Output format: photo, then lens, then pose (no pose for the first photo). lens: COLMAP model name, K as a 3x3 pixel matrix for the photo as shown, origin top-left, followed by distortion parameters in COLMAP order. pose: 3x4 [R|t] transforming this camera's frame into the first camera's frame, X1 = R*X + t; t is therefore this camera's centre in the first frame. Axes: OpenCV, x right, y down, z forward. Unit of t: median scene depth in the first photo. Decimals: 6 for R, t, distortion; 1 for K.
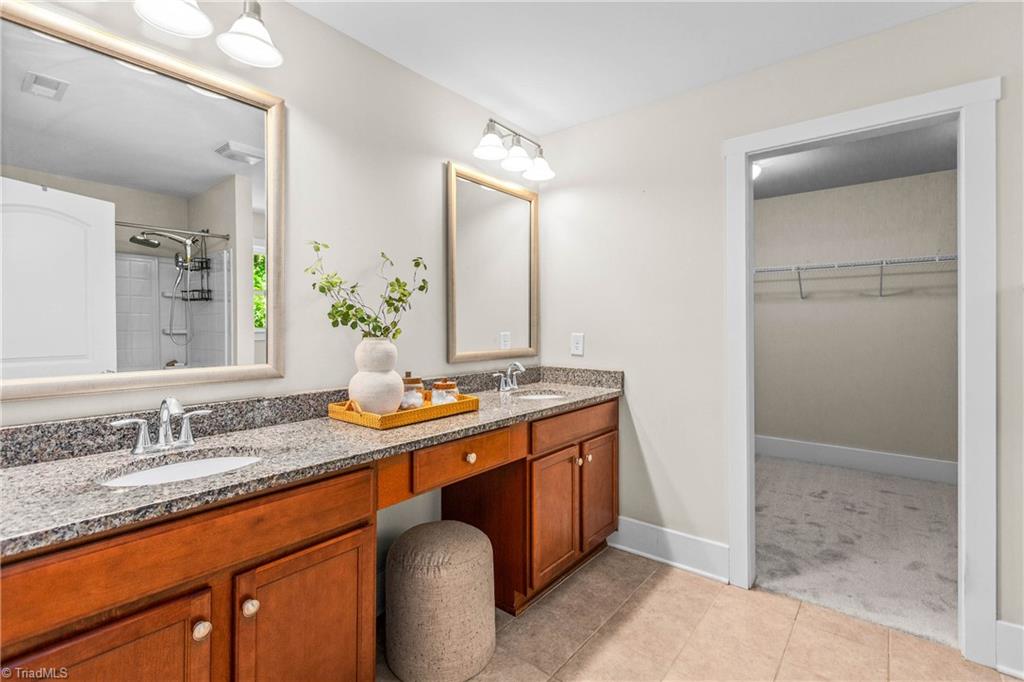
lens RADIAL K [[461.5, 0, 510.0], [0, 461.5, 331.1], [0, 0, 1]] dist [-0.000938, -0.000044]
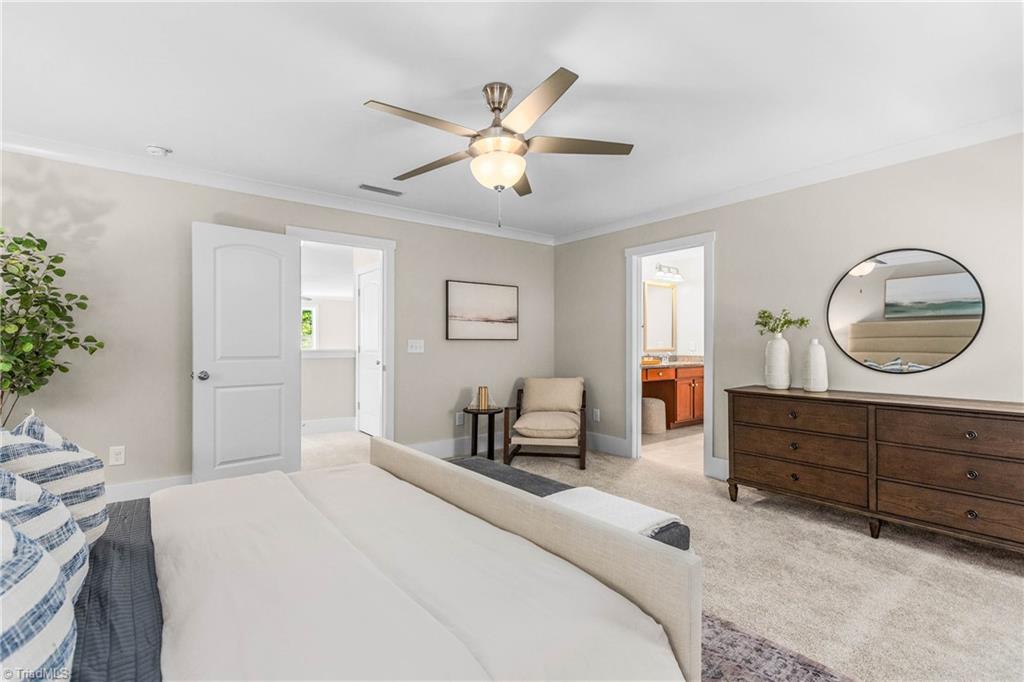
lens RADIAL K [[461.5, 0, 514.7], [0, 461.5, 346.4], [0, 0, 1]] dist [-0.000938, -0.000044]
pose [[0.972340, 0.003714, -0.233540, -0.269457], [-0.006426, 0.999920, -0.010855, 0.080753], [0.233481, 0.012055, 0.972287, -2.146757]]
